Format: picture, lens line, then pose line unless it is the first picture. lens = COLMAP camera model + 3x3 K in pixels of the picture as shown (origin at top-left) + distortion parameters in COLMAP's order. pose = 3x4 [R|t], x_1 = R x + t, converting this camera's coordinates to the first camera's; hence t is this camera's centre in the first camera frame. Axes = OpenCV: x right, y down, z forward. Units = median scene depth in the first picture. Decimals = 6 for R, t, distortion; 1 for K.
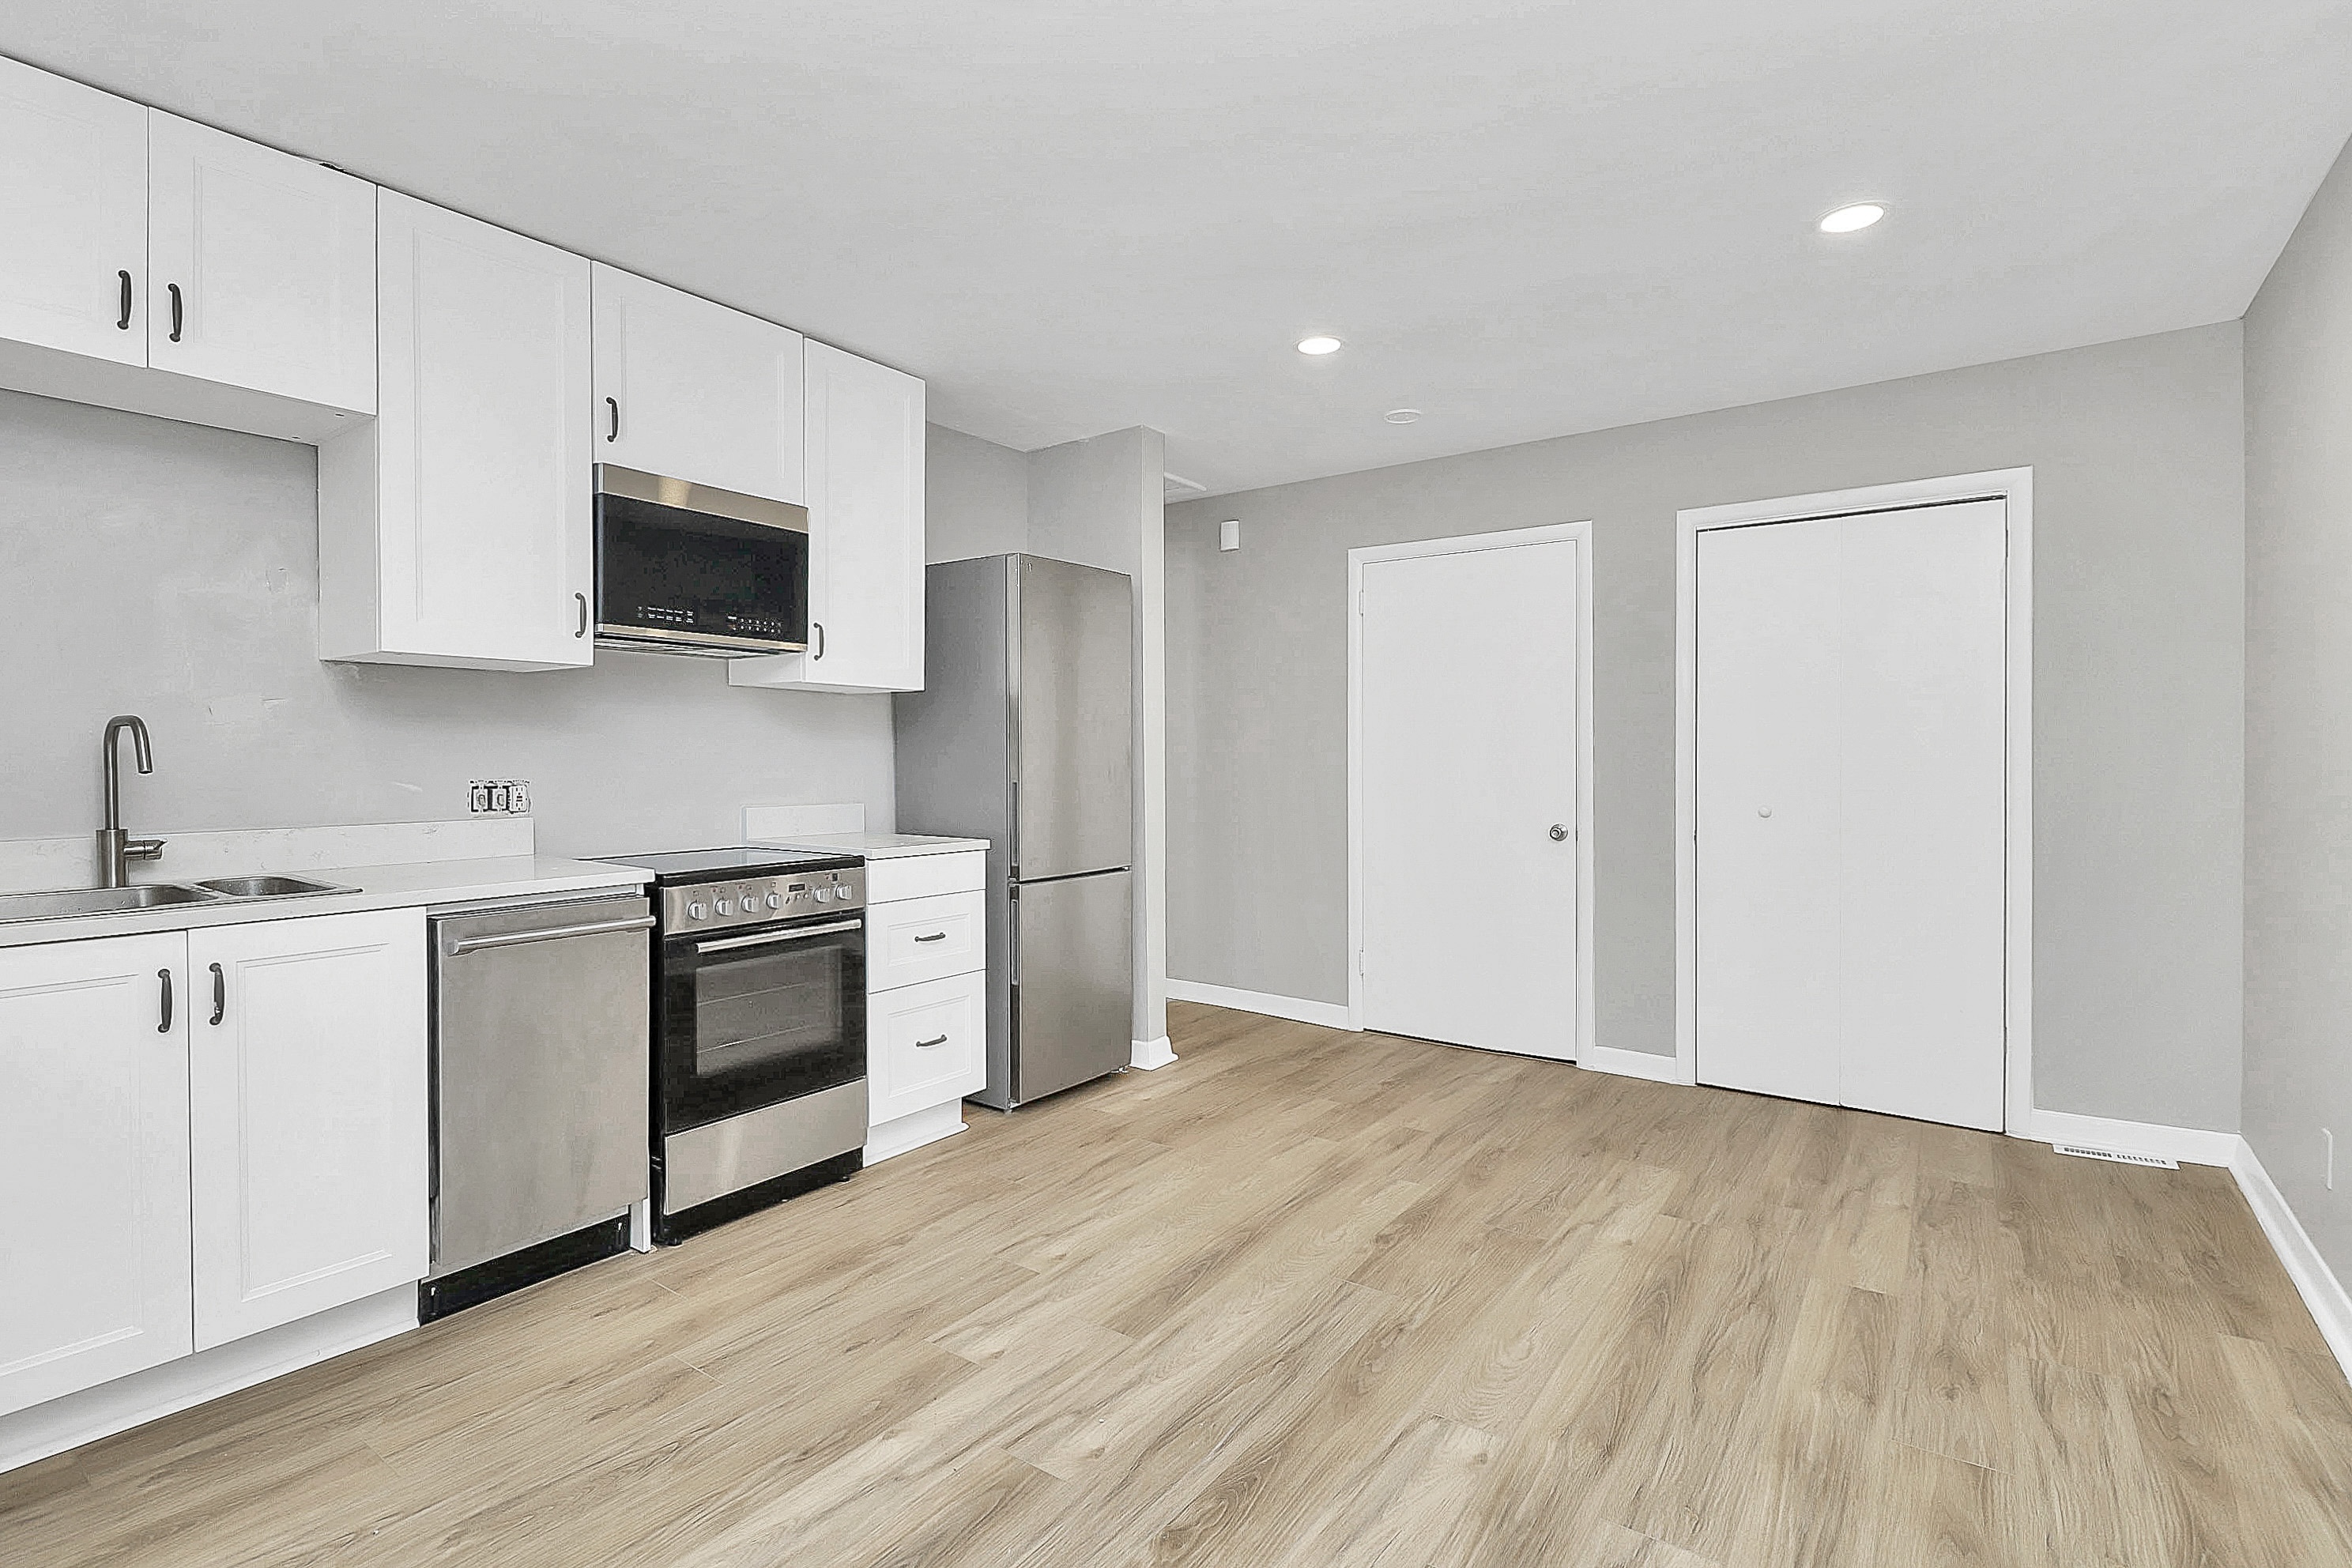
lens RADIAL K [[1101.1, 0, 1172.7], [0, 1101.1, 759.3], [0, 0, 1]] dist [0.004059, -0.008588]
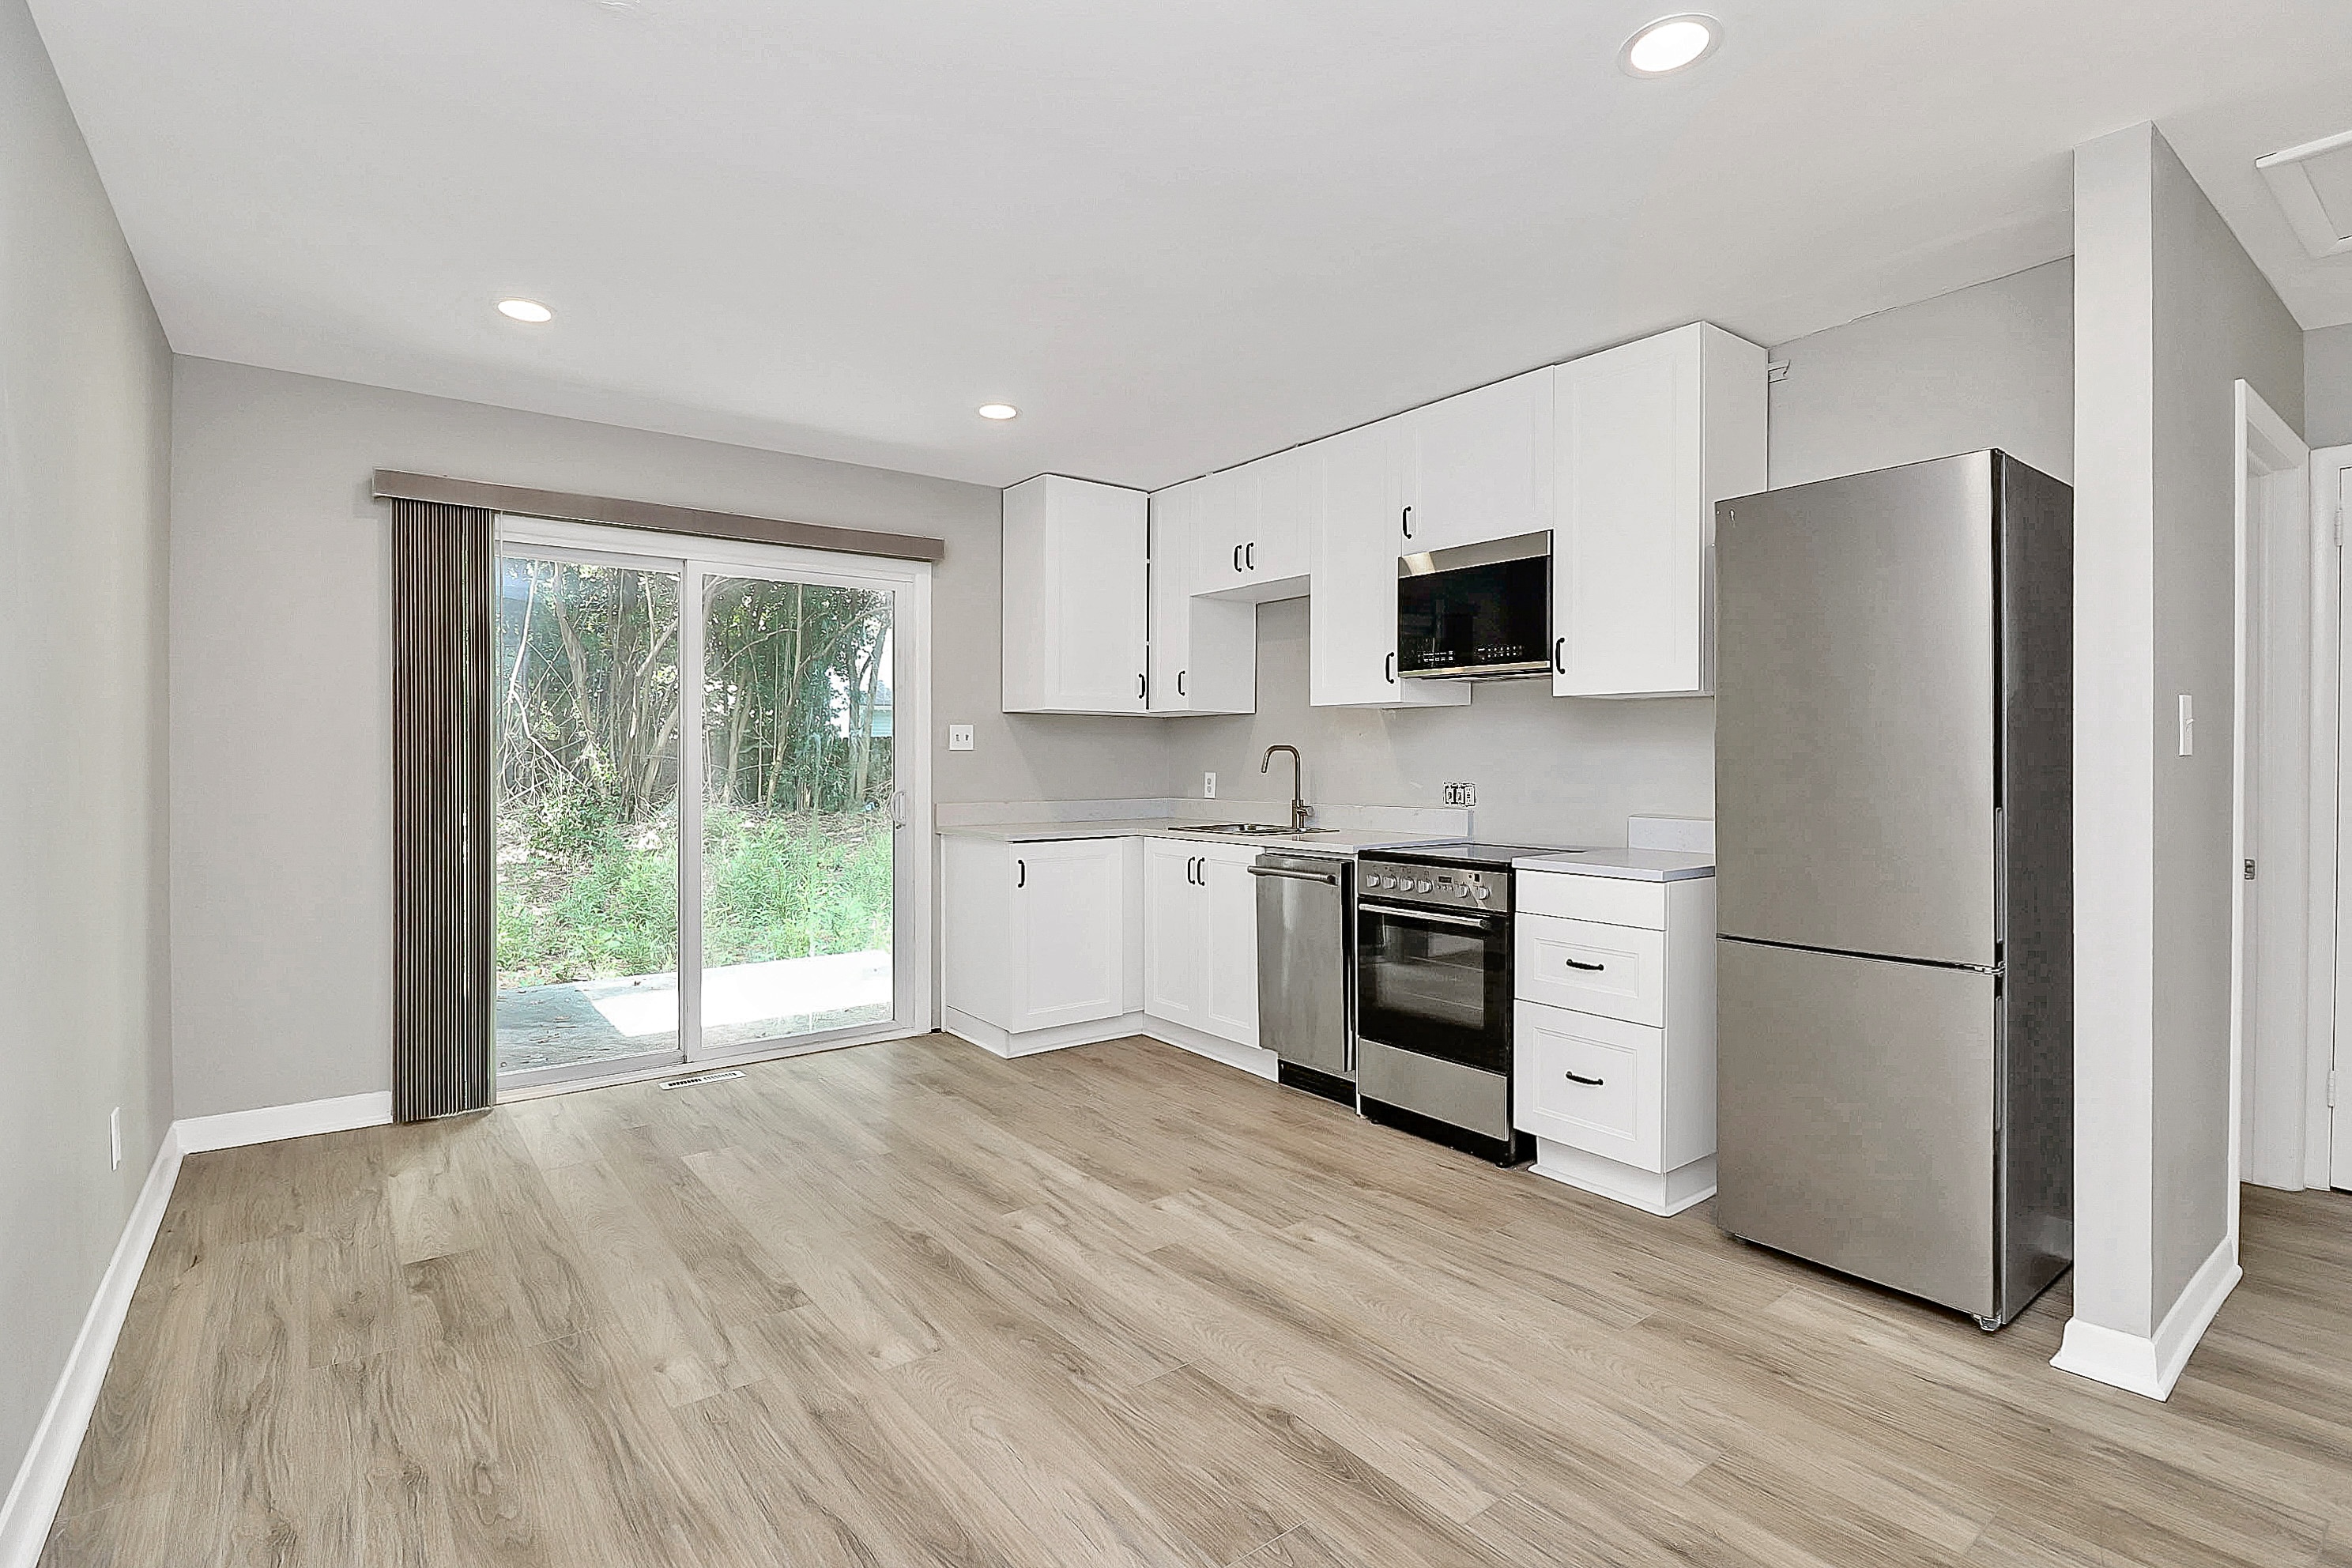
lens RADIAL K [[1101.1, 0, 1172.7], [0, 1101.1, 759.3], [0, 0, 1]] dist [0.004059, -0.008588]
pose [[-0.281255, -0.001329, -0.959632, 0.929937], [-0.003619, 0.999993, -0.000324, -0.009702], [0.959626, 0.003382, -0.281258, 1.141016]]
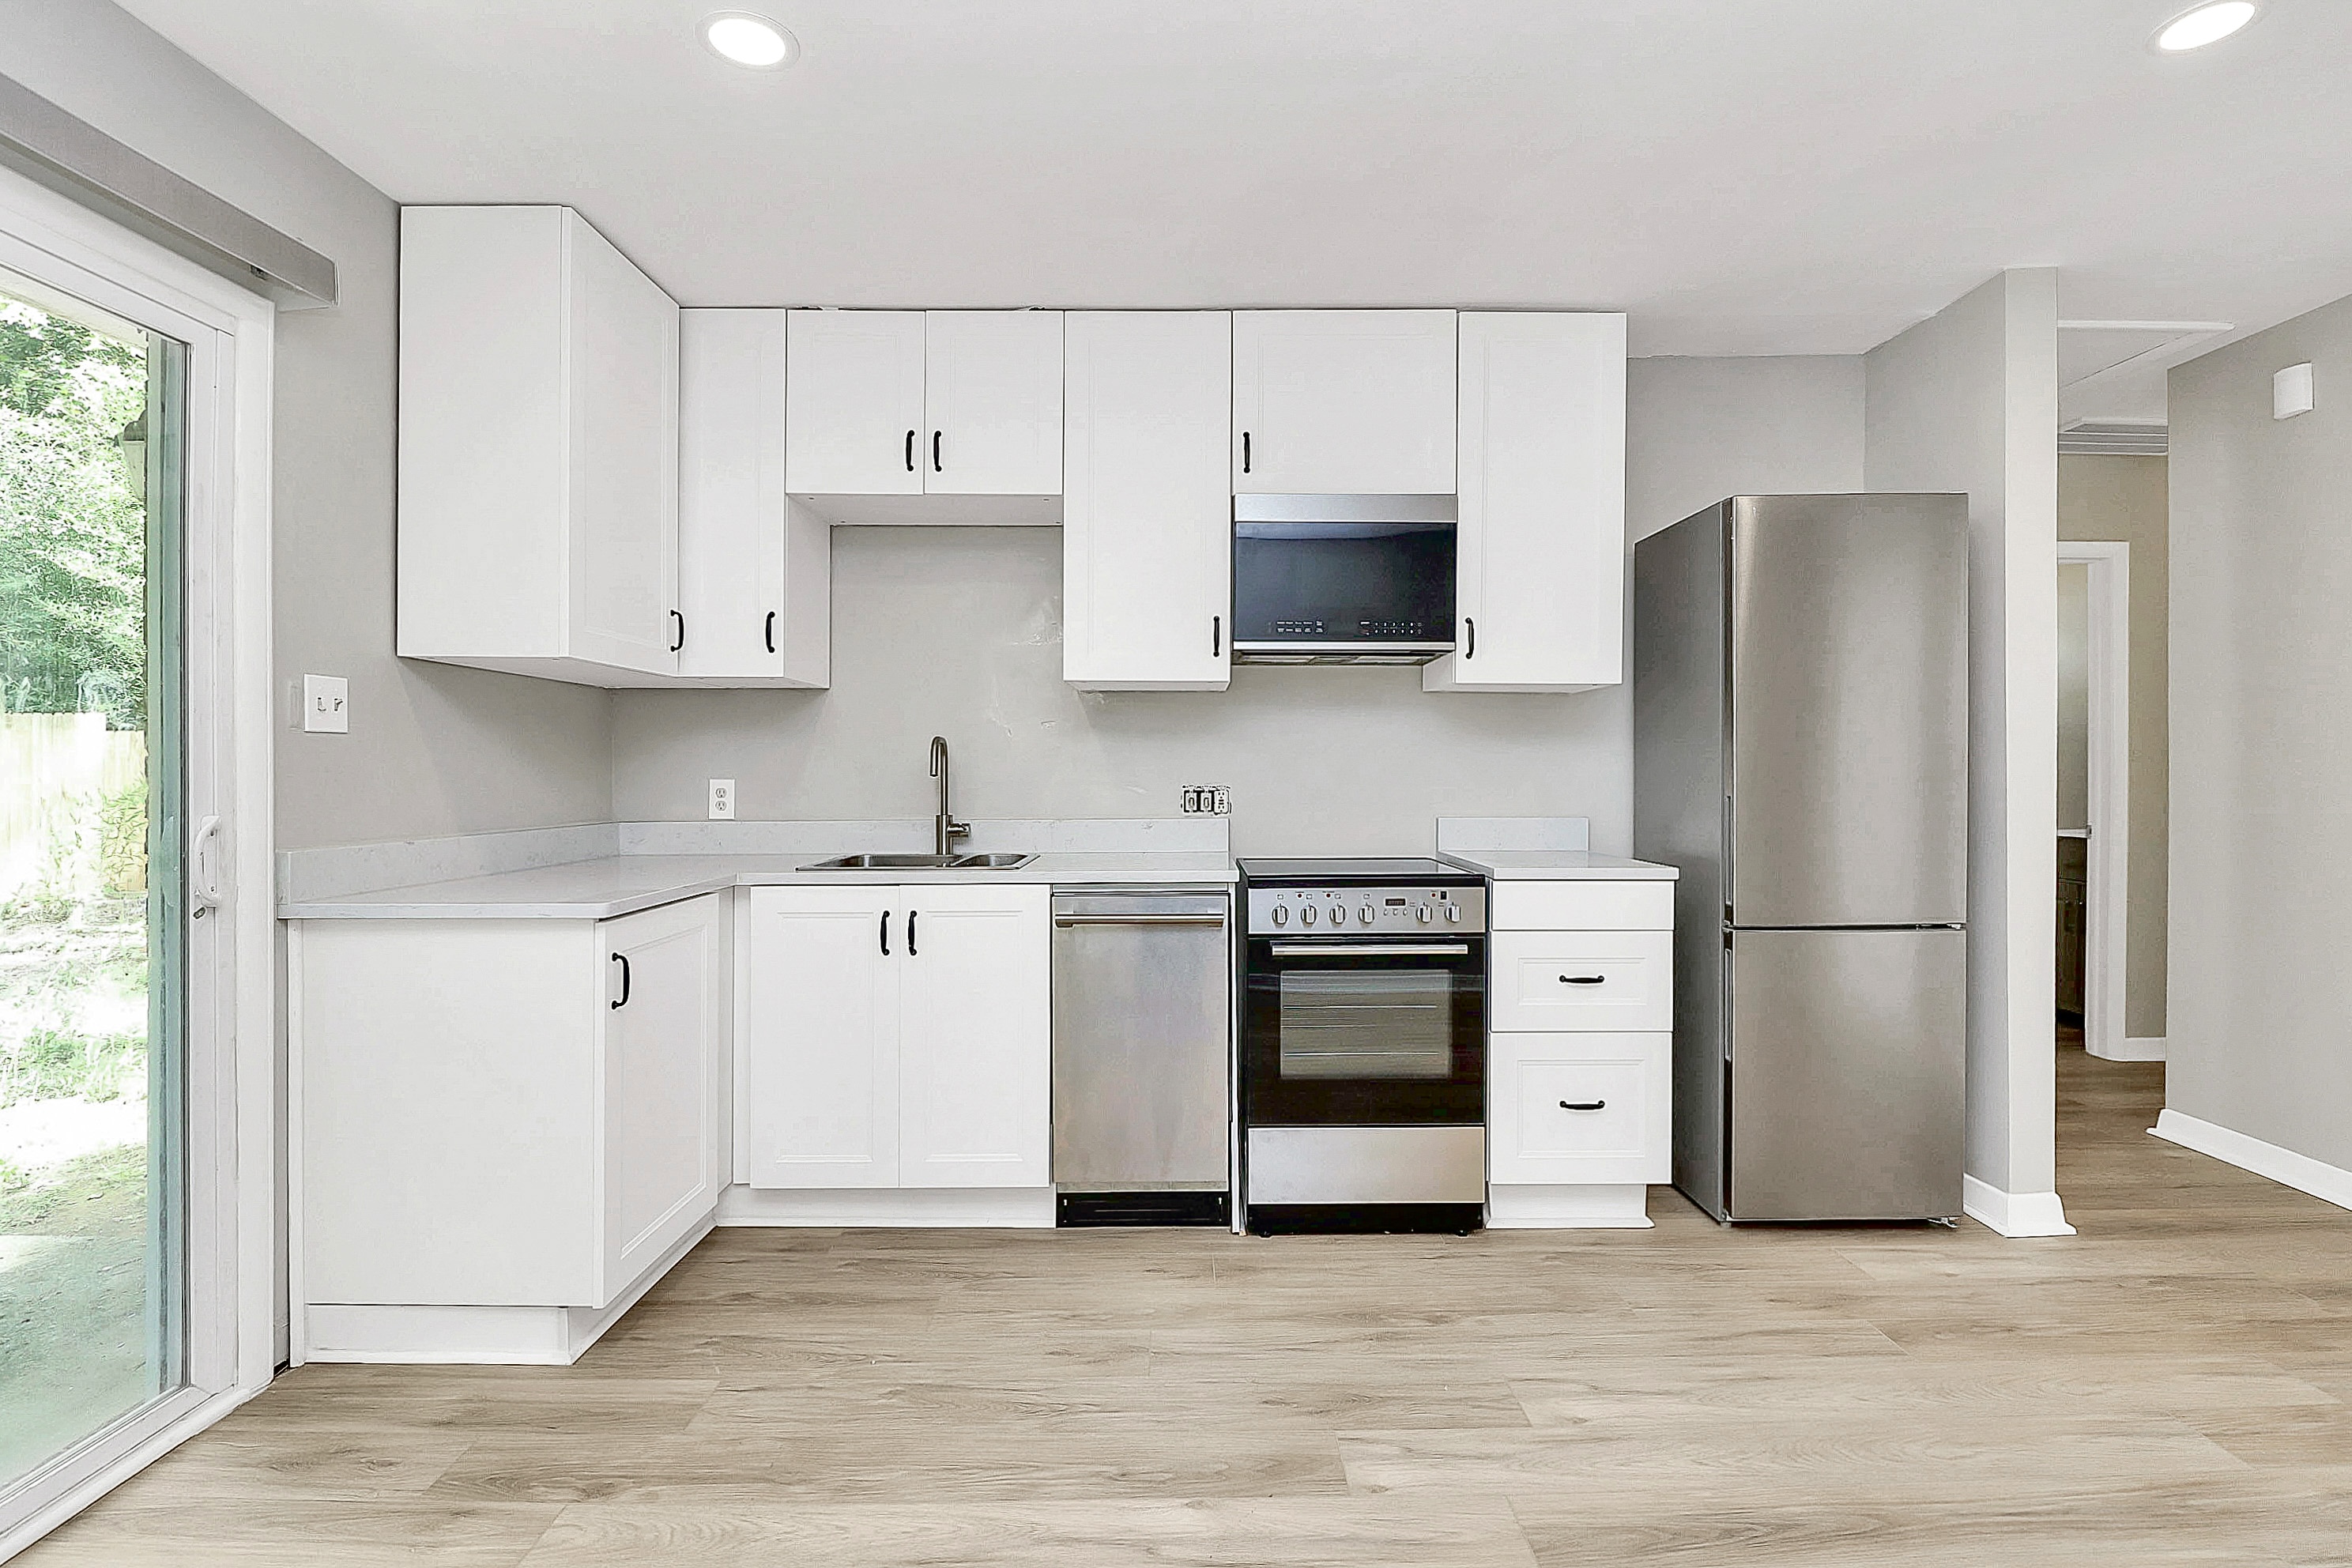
lens RADIAL K [[1114.0, 0, 1194.0], [0, 1114.0, 766.5], [0, 0, 1]] dist [0.015033, -0.018653]
pose [[0.597290, -0.005544, -0.802006, 0.349206], [0.000455, 0.999978, -0.006574, 0.007530], [0.802026, 0.003562, 0.597279, 0.320879]]
